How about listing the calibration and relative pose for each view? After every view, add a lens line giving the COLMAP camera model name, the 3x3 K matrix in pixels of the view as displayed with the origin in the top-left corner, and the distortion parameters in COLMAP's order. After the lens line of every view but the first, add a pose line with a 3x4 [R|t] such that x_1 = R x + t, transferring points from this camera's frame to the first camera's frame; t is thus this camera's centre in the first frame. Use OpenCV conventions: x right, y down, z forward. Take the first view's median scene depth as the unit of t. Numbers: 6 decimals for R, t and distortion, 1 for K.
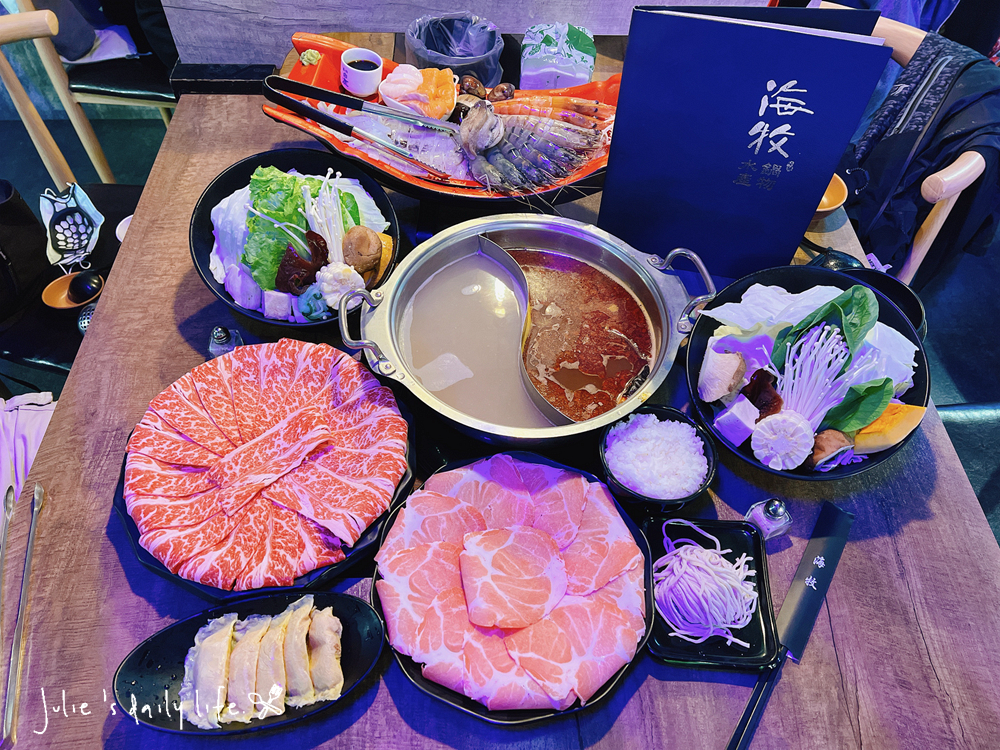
lens RADIAL K [[827.4, 0, 495.7], [0, 827.4, 395.0], [0, 0, 1]] dist [0.086625, -0.119174]
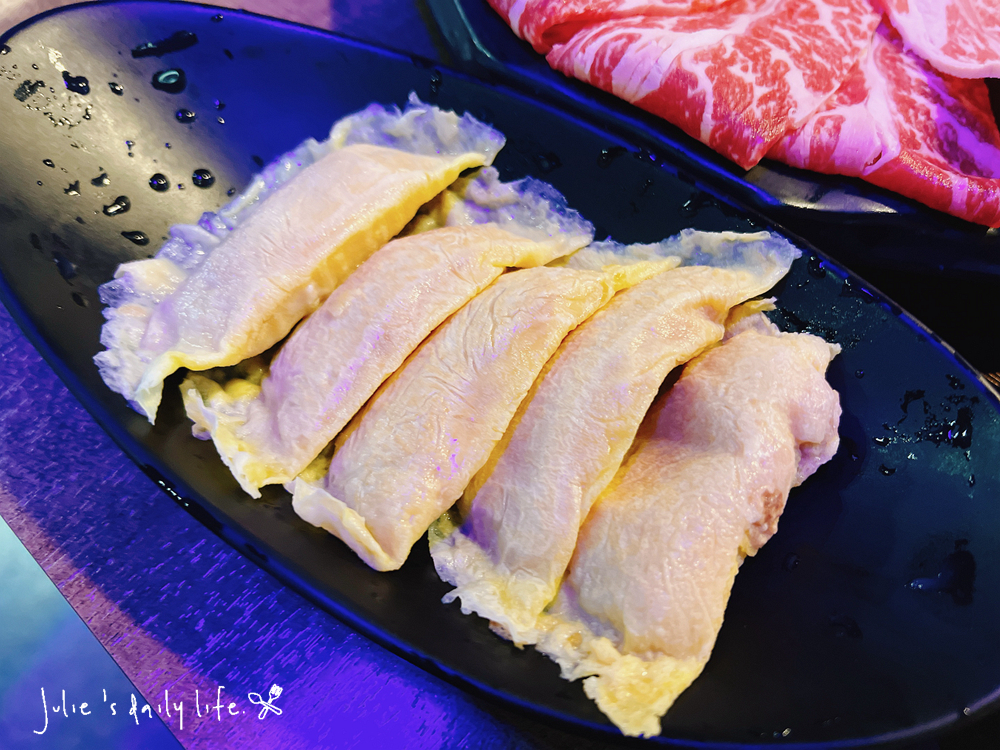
lens RADIAL K [[827.4, 0, 495.7], [0, 827.4, 395.0], [0, 0, 1]] dist [0.086625, -0.119174]
pose [[0.719757, 0.634869, -0.280875, -0.190611], [-0.578189, 0.772135, 0.263638, 0.256699], [0.384249, -0.027356, 0.922824, 0.764776]]
